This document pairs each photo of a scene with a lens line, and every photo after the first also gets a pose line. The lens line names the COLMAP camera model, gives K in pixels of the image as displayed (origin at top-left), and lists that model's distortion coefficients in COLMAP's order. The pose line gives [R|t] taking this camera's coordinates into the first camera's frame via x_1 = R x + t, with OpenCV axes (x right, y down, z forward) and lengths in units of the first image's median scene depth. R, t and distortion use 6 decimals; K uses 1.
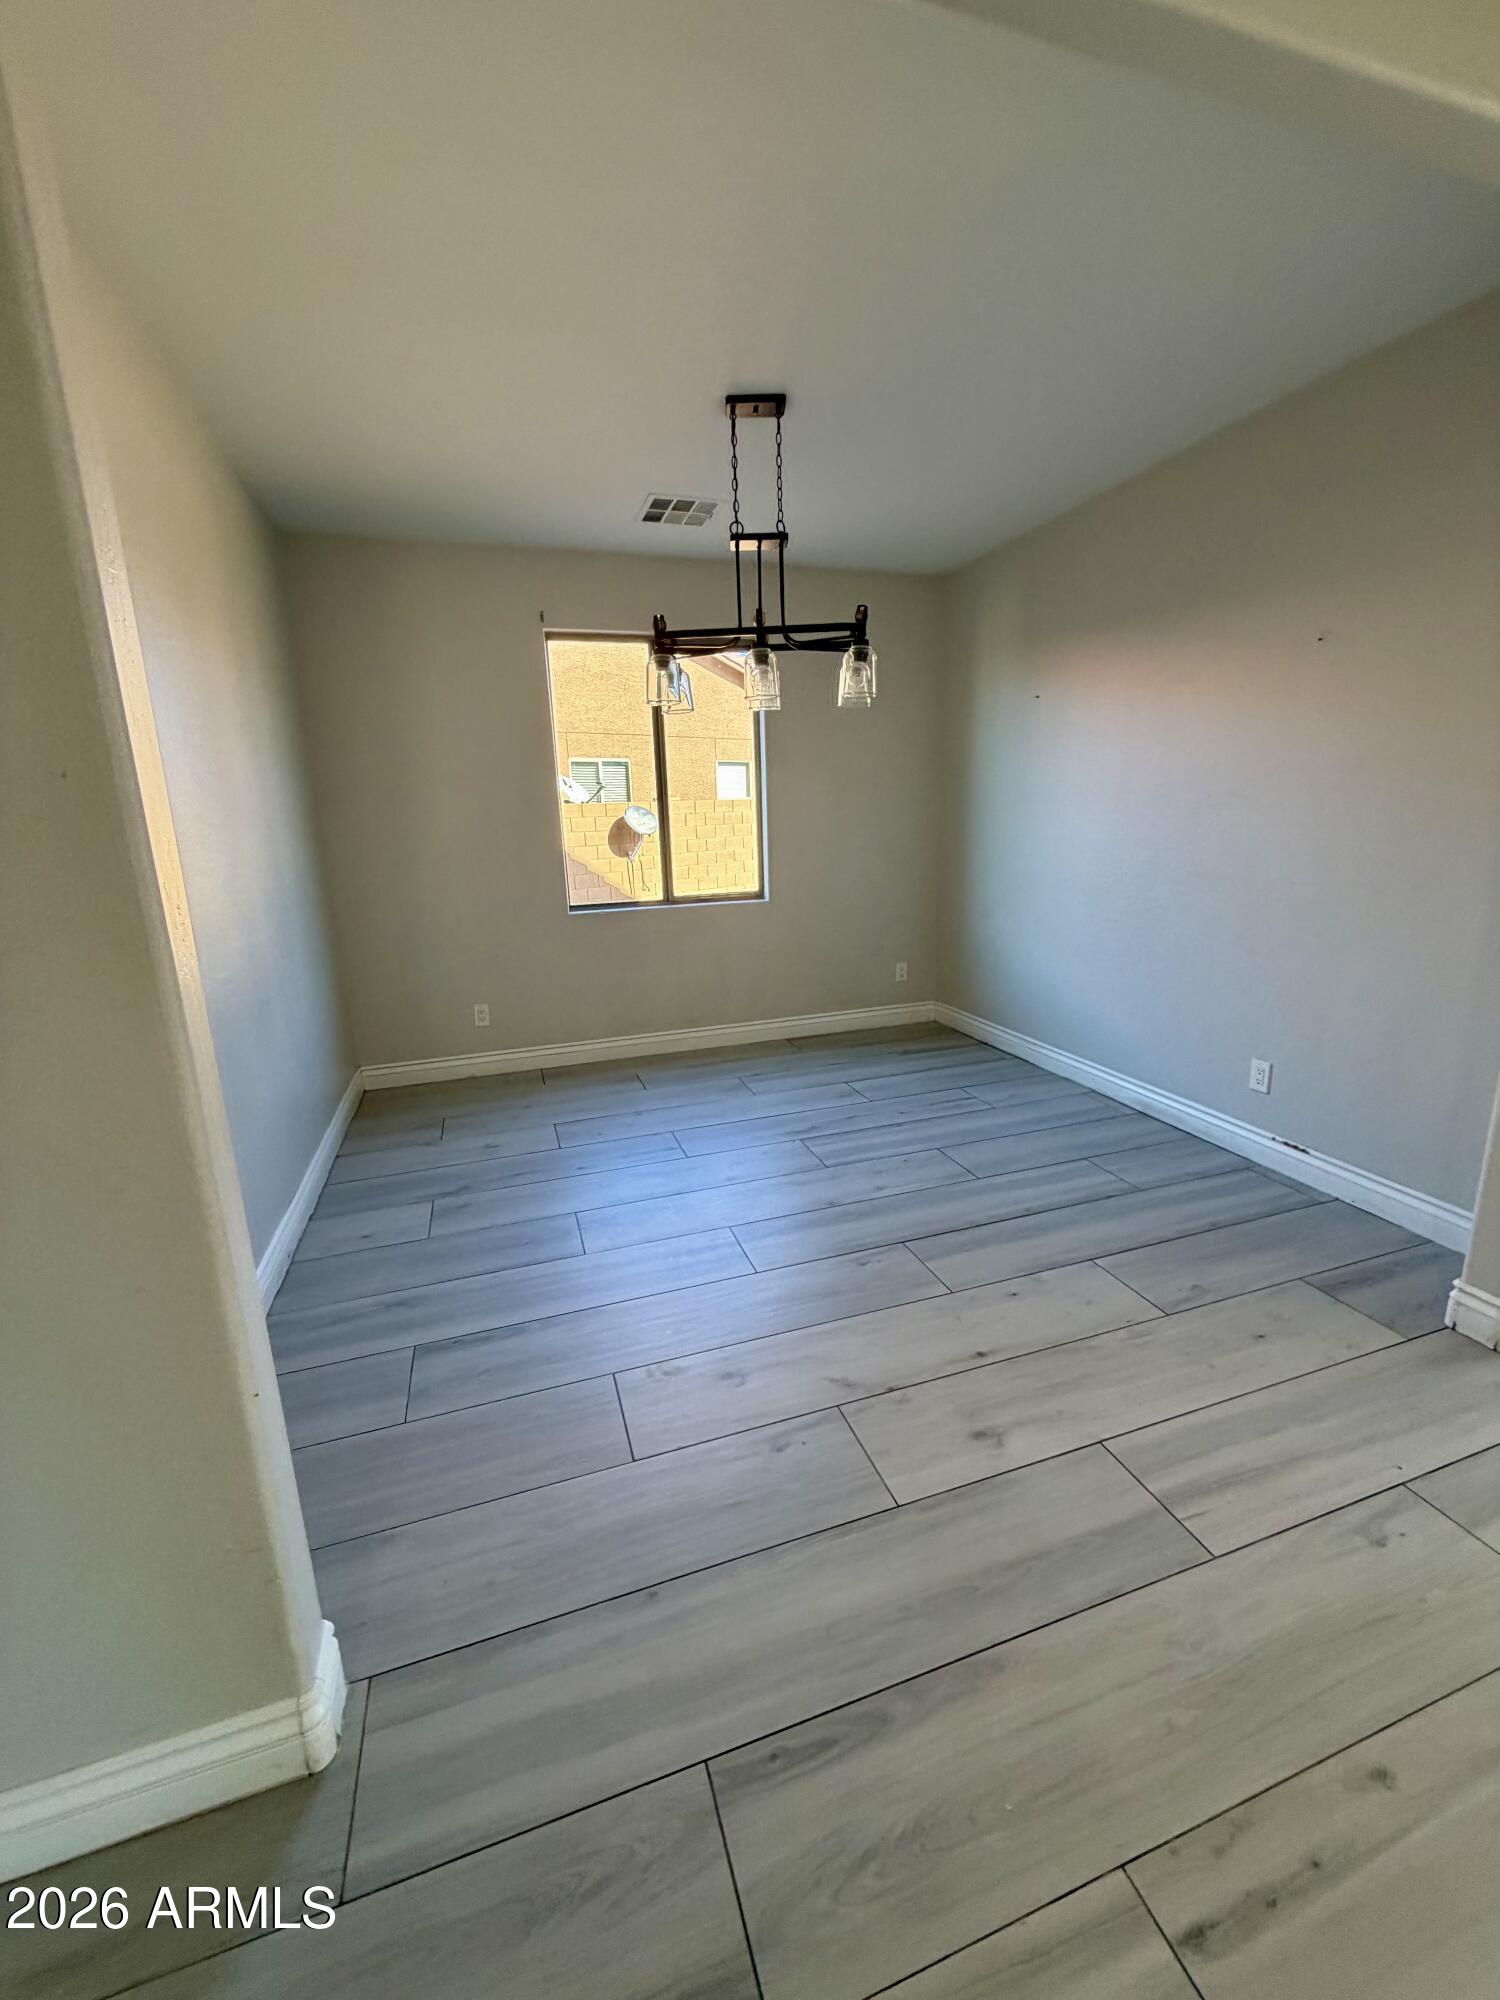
lens RADIAL K [[797.6, 0, 751.4], [0, 797.6, 992.7], [0, 0, 1]] dist [-0.000025, -0.000039]
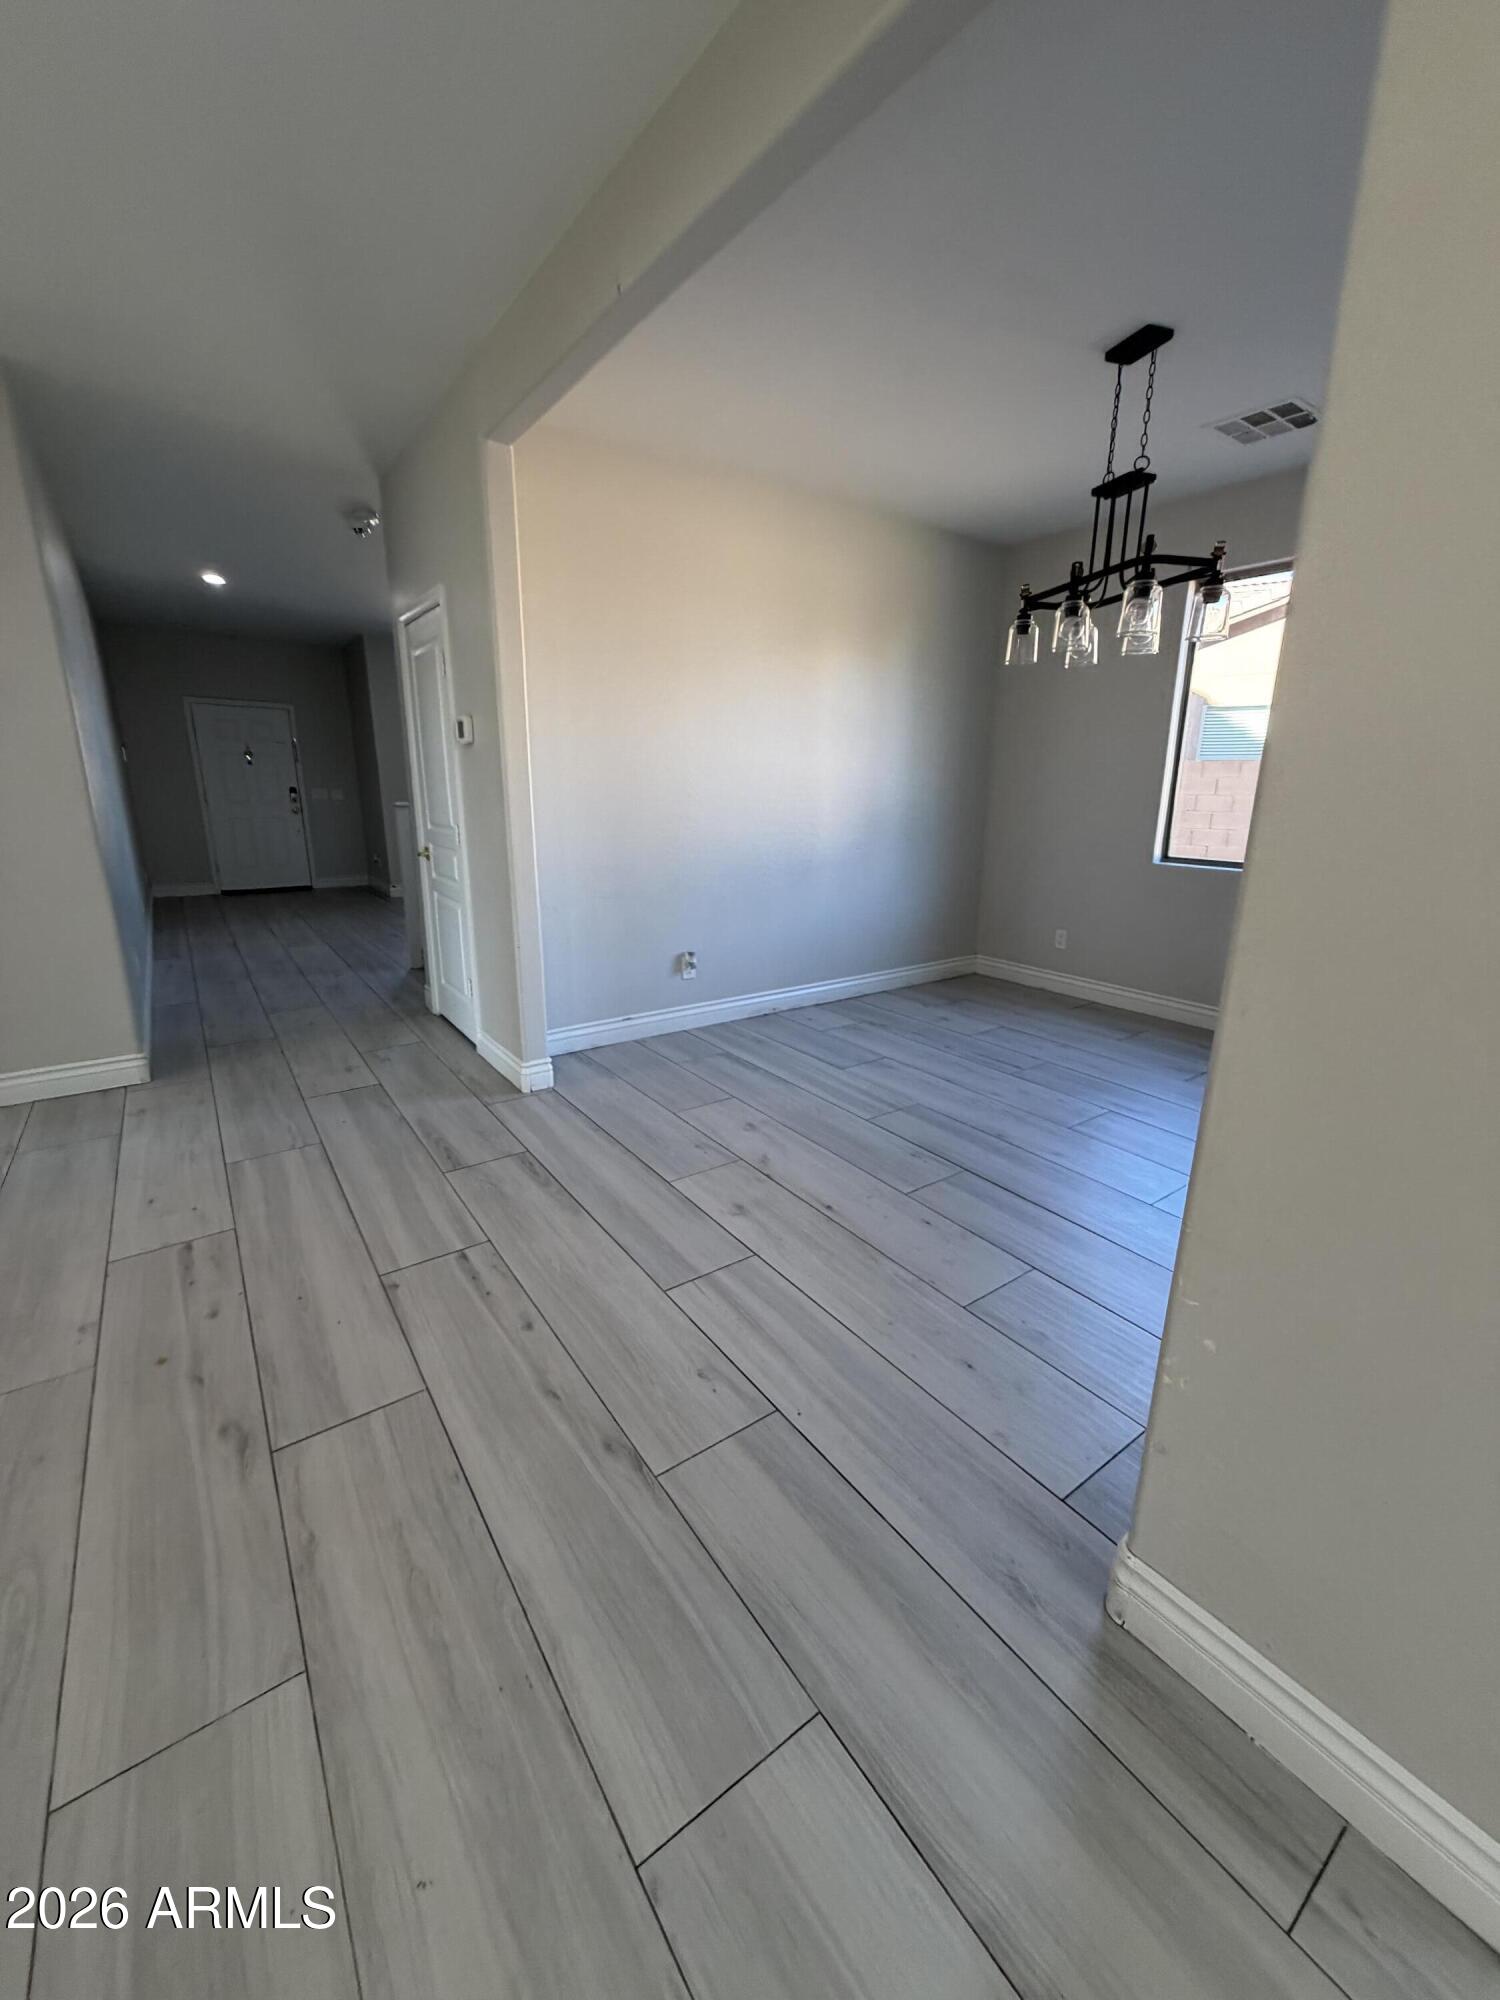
lens RADIAL K [[797.6, 0, 751.4], [0, 797.6, 992.7], [0, 0, 1]] dist [-0.000025, -0.000039]
pose [[0.295475, 0.280019, -0.913391, 1.445111], [-0.228508, 0.949043, 0.217028, -0.111710], [0.927620, 0.144591, 0.344405, 0.472908]]
